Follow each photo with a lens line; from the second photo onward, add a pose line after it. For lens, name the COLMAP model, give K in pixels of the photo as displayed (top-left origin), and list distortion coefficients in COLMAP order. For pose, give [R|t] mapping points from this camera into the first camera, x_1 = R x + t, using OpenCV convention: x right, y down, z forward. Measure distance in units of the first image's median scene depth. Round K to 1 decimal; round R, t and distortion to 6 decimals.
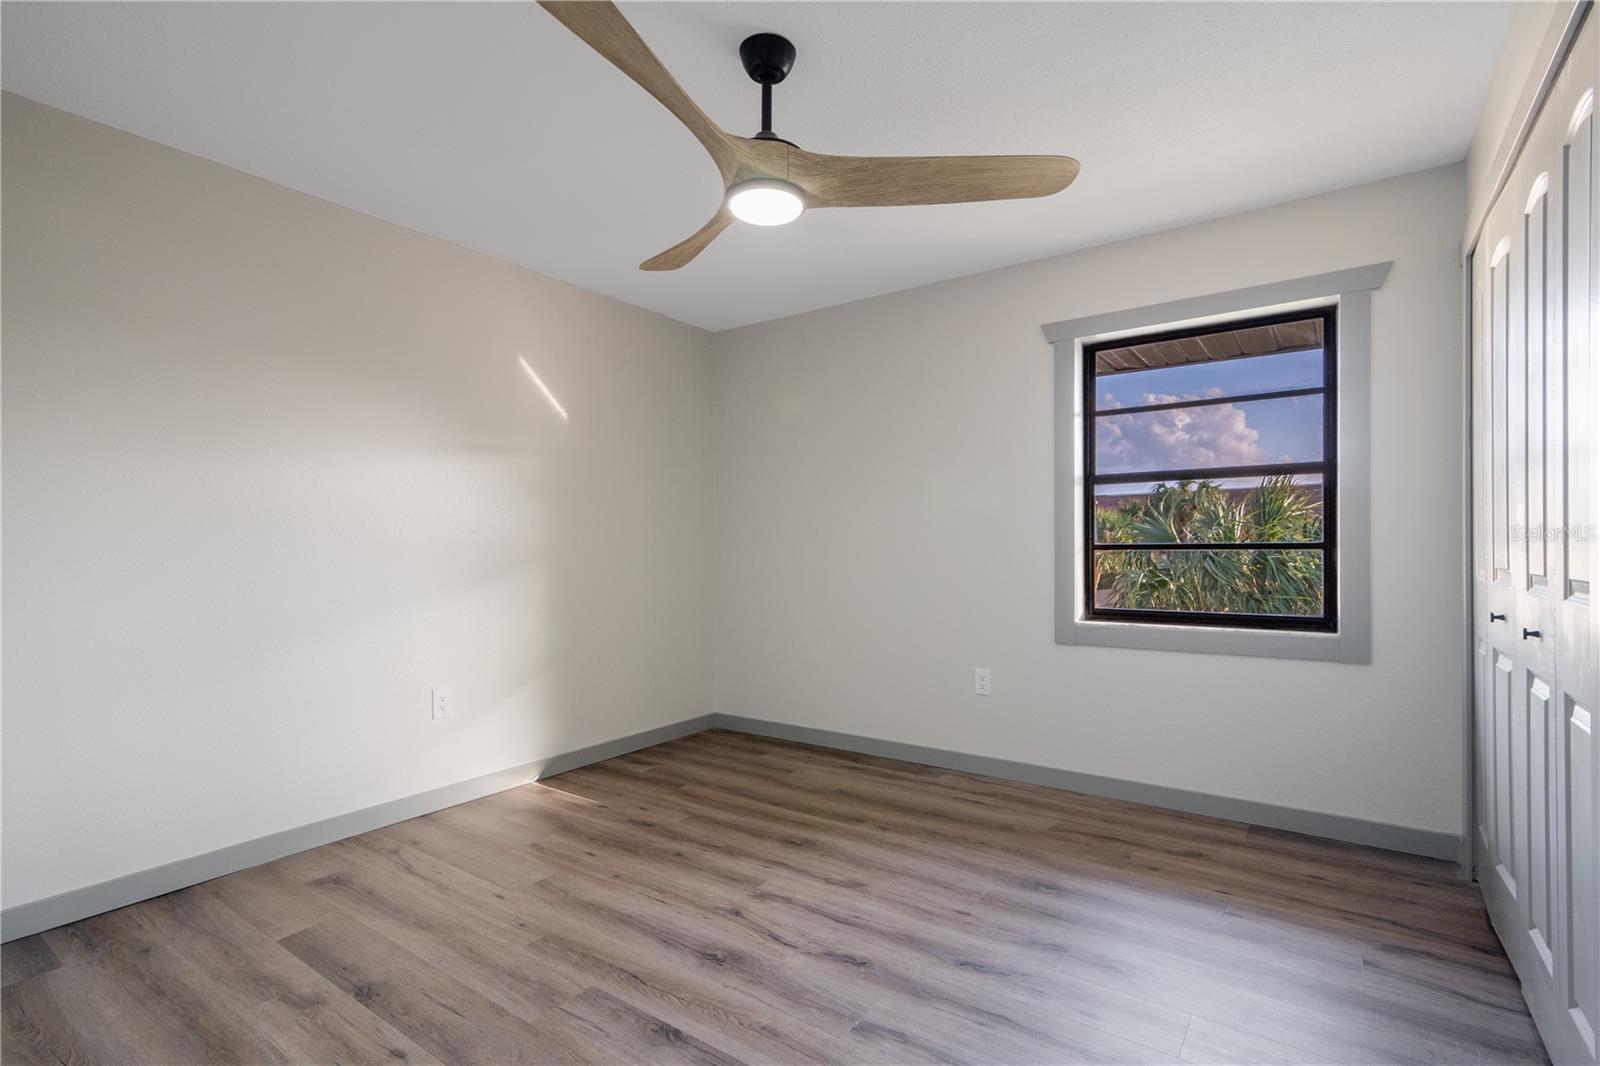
lens RADIAL K [[741.1, 0, 798.5], [0, 741.1, 543.4], [0, 0, 1]] dist [0.030272, 0.000152]
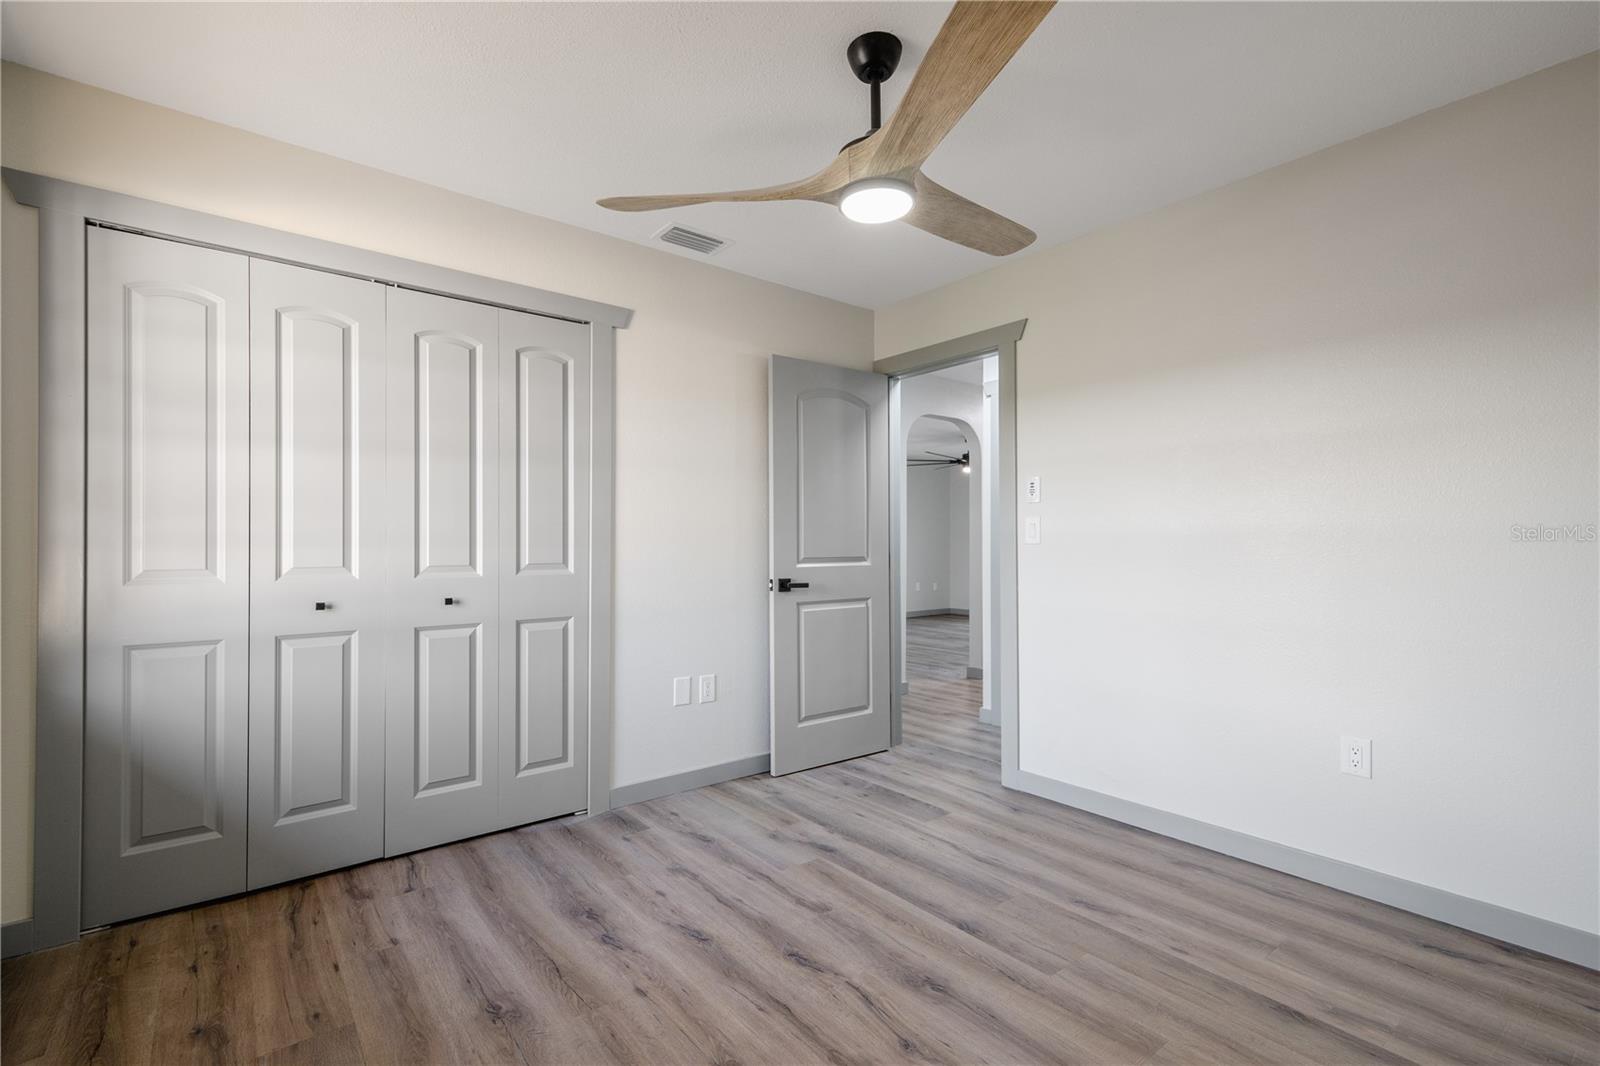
lens RADIAL K [[741.1, 0, 798.5], [0, 741.1, 543.4], [0, 0, 1]] dist [0.030272, 0.000152]
pose [[-0.961899, 0.005964, 0.273340, -0.213873], [0.003772, 0.999956, -0.008544, -0.011391], [-0.273379, -0.007188, -0.961879, 2.000946]]
